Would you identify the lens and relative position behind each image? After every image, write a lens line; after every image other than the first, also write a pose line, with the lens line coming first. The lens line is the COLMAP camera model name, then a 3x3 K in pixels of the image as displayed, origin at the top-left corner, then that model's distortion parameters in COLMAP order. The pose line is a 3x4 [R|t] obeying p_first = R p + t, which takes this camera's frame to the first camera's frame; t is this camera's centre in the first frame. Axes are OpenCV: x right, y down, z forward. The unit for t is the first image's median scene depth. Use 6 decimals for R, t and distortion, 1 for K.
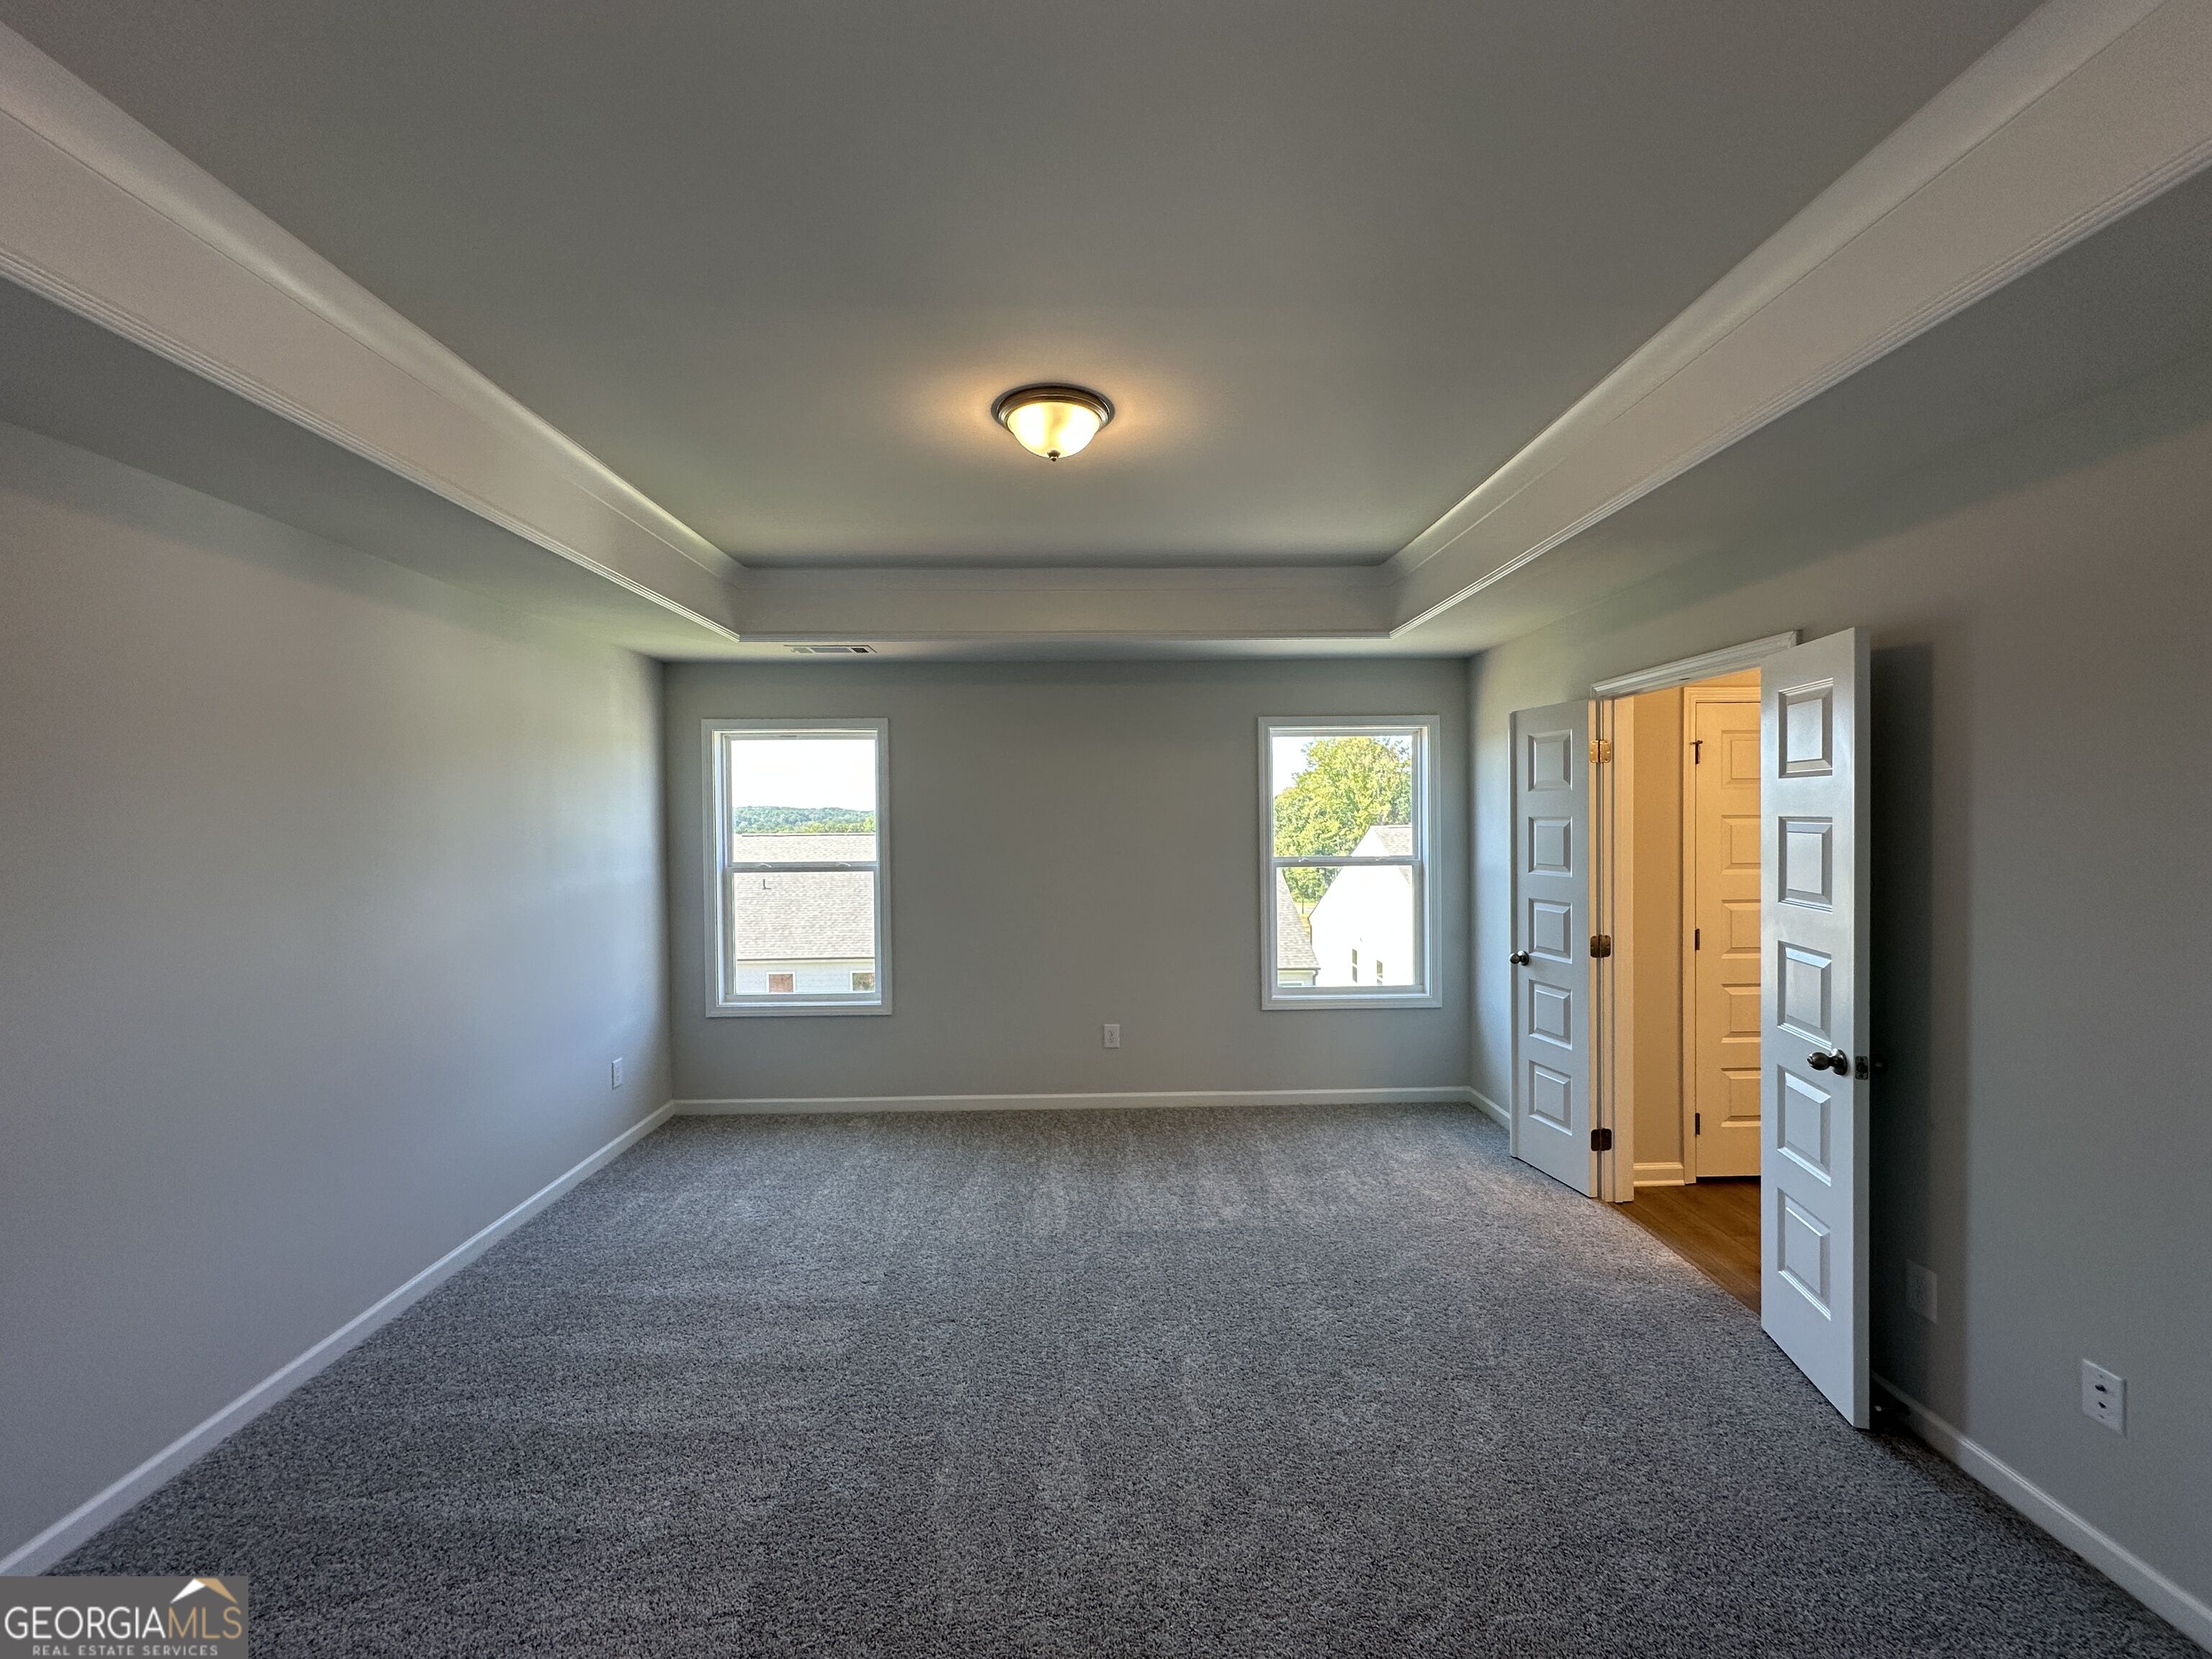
lens RADIAL K [[885.1, 0, 1103.4], [0, 885.1, 830.6], [0, 0, 1]] dist [-0.003210, 0.001032]
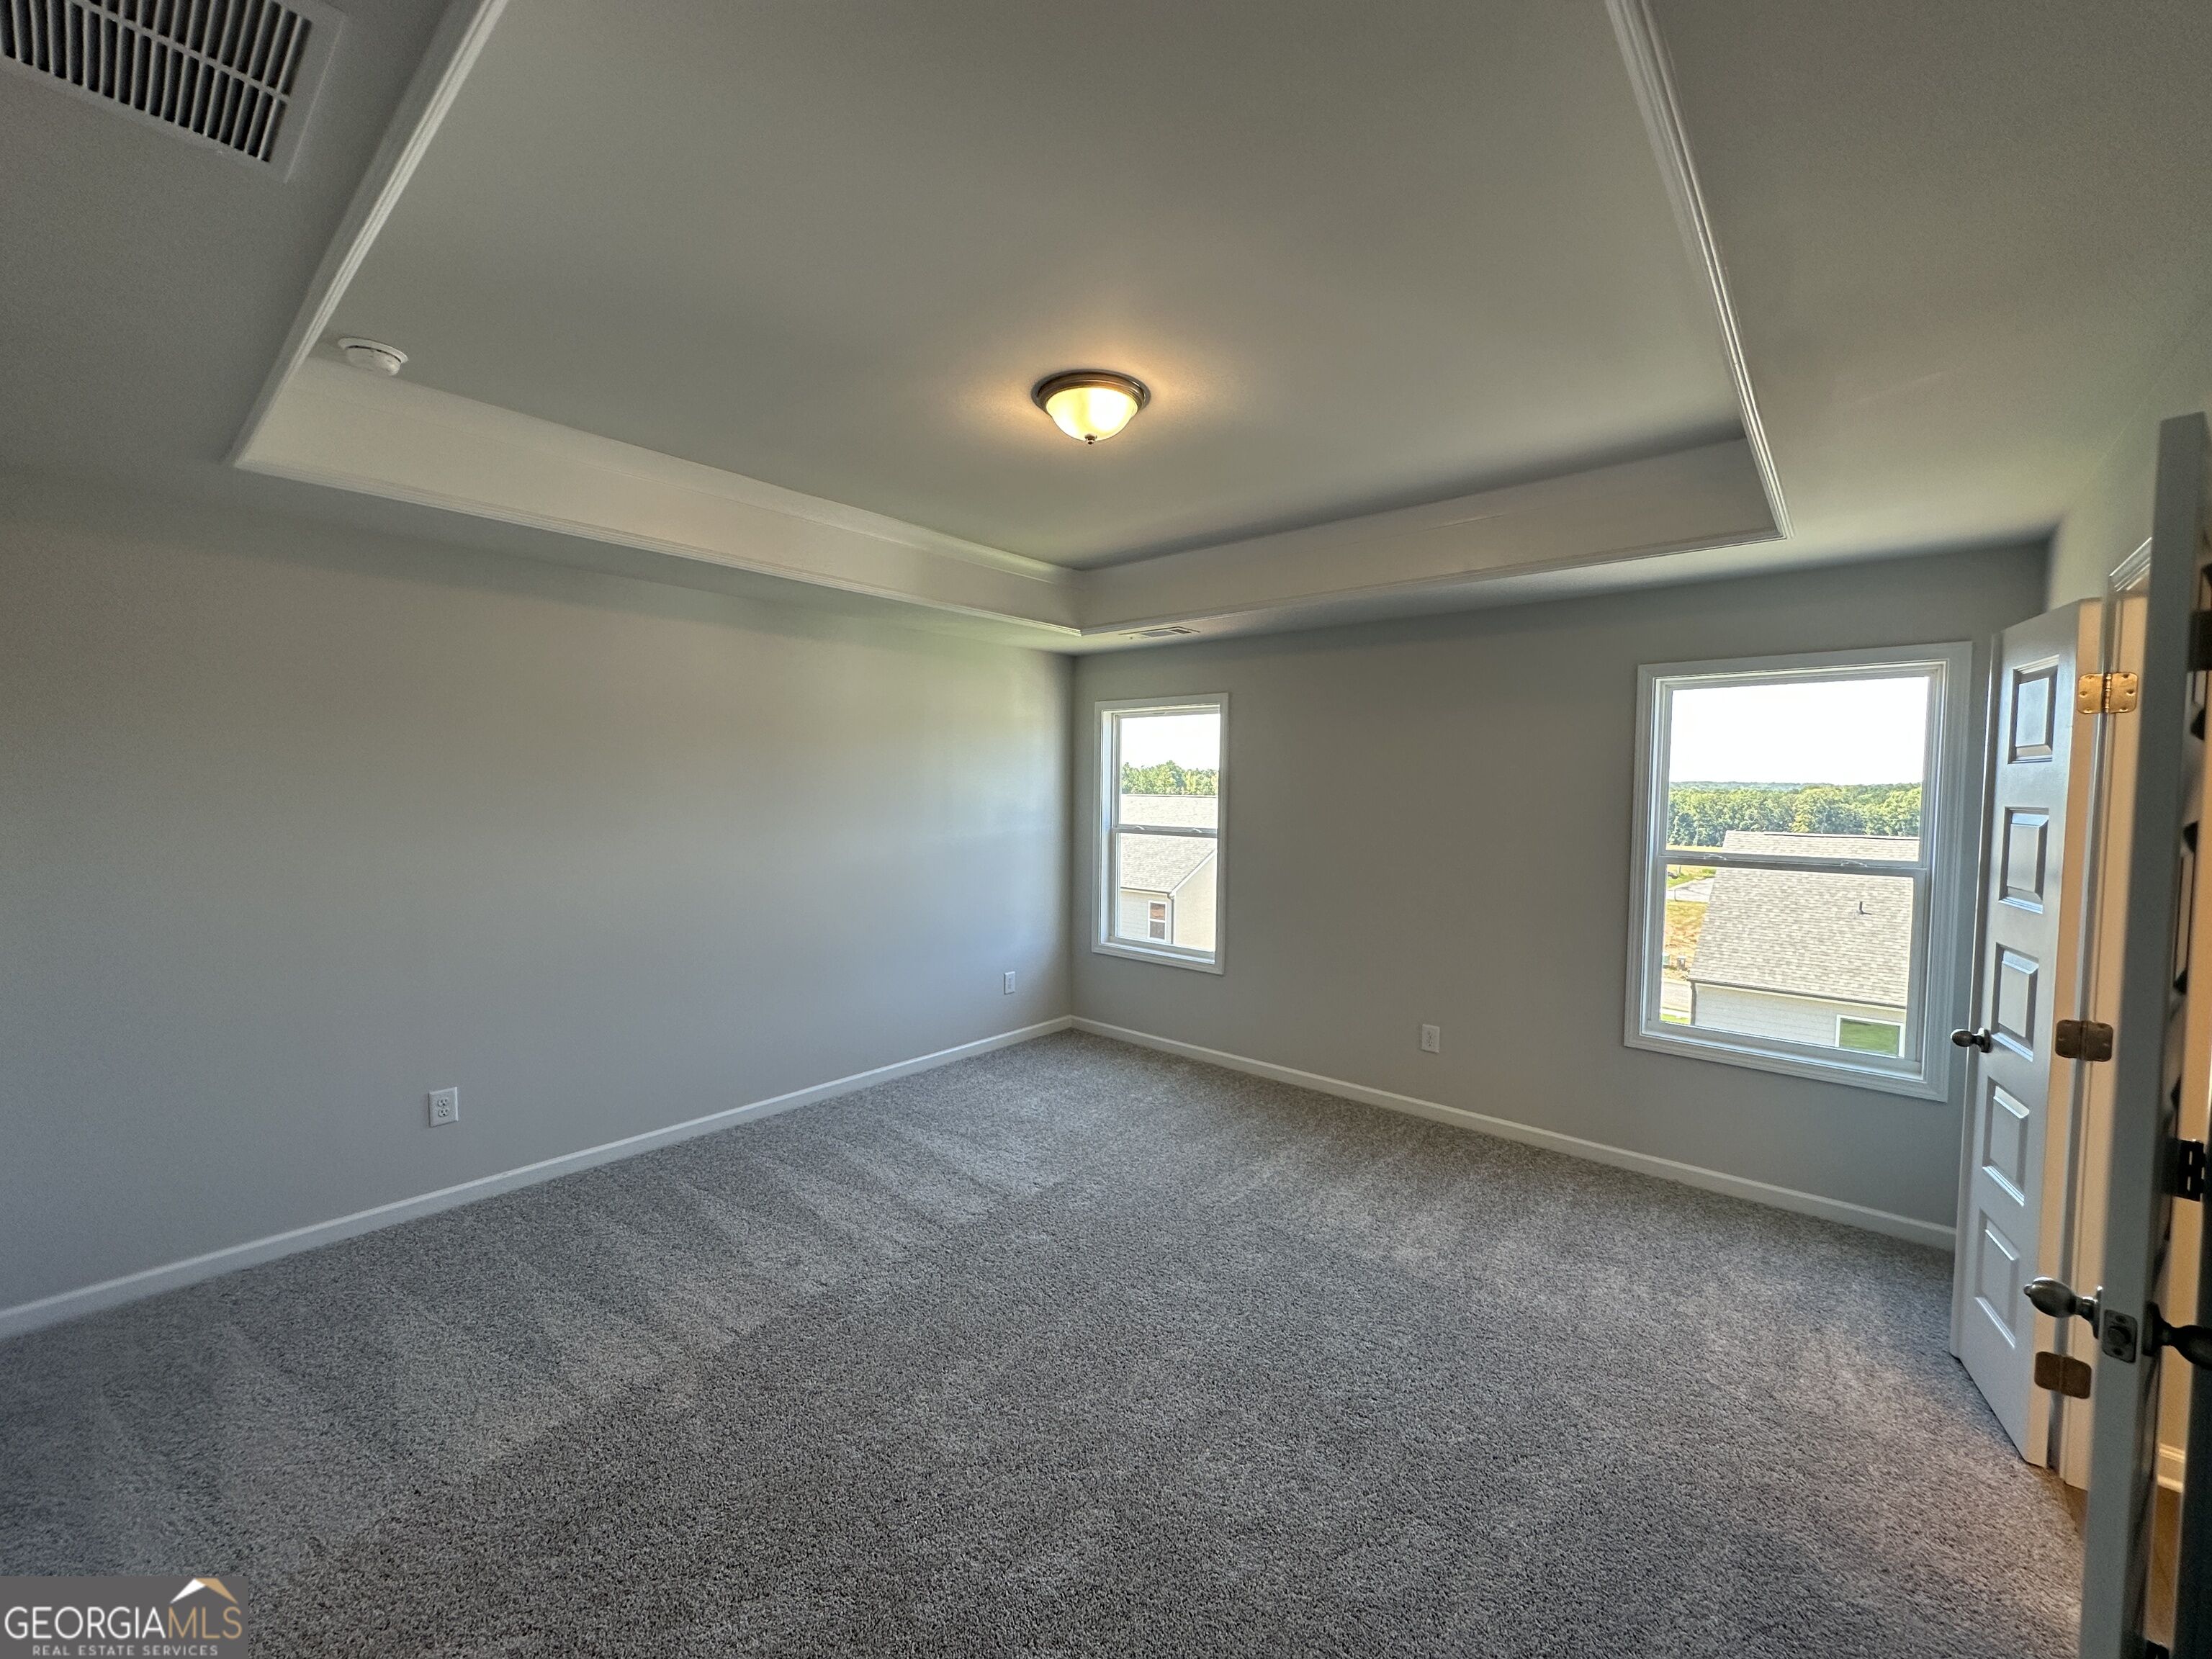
lens RADIAL K [[885.1, 0, 1097.3], [0, 885.1, 831.6], [0, 0, 1]] dist [-0.003210, 0.001032]
pose [[0.739081, 0.052128, -0.671596, 0.392394], [-0.026578, 0.998482, 0.048252, -0.010544], [0.673092, -0.017813, 0.739344, 0.137083]]
